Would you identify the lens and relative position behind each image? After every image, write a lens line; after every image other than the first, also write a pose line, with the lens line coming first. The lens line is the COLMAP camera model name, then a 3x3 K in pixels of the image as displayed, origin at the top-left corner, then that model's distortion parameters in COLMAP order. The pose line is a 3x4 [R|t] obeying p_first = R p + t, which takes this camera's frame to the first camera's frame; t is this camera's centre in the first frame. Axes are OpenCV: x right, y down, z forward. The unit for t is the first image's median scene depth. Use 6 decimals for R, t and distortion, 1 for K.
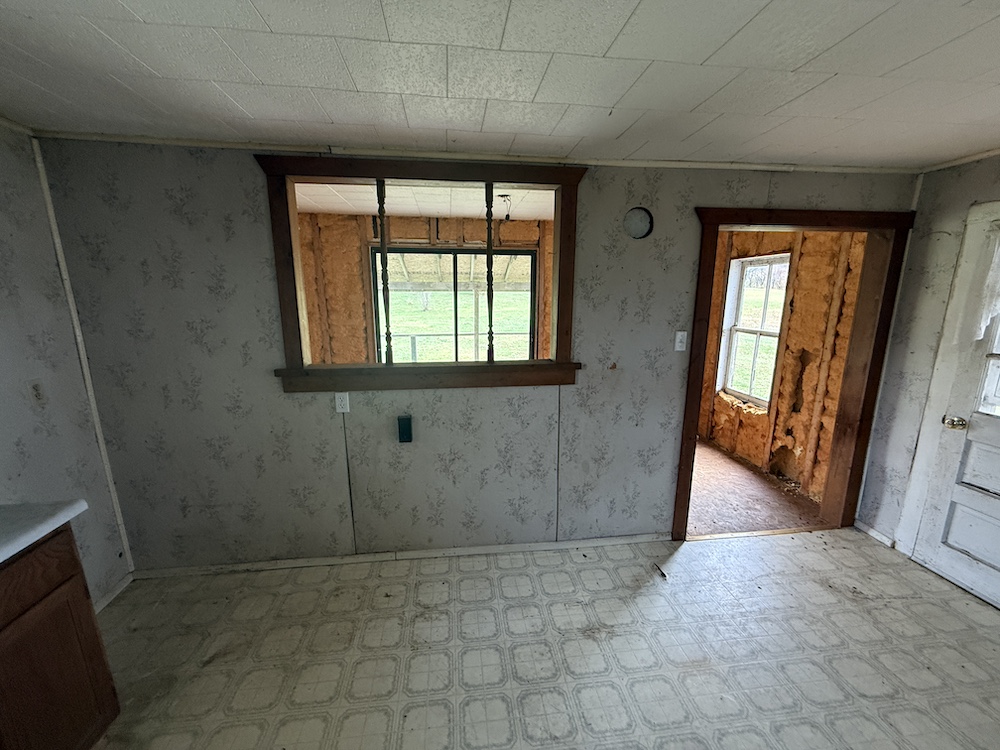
lens RADIAL K [[398.0, 0, 500.0], [0, 398.0, 375.0], [0, 0, 1]] dist [-0.000446, -0.000379]
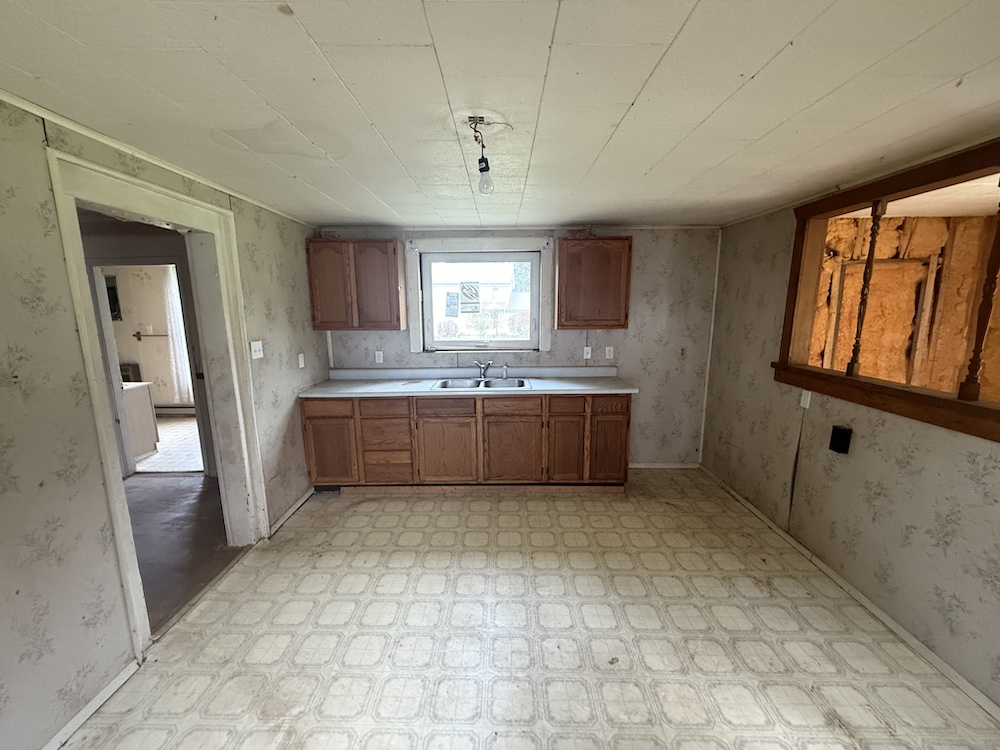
lens RADIAL K [[398.0, 0, 500.0], [0, 398.0, 375.0], [0, 0, 1]] dist [-0.000446, -0.000379]
pose [[-0.128759, 0.171204, -0.976786, 0.867654], [-0.204141, 0.959313, 0.195051, -0.044771], [0.970437, 0.224516, -0.088570, 0.215070]]
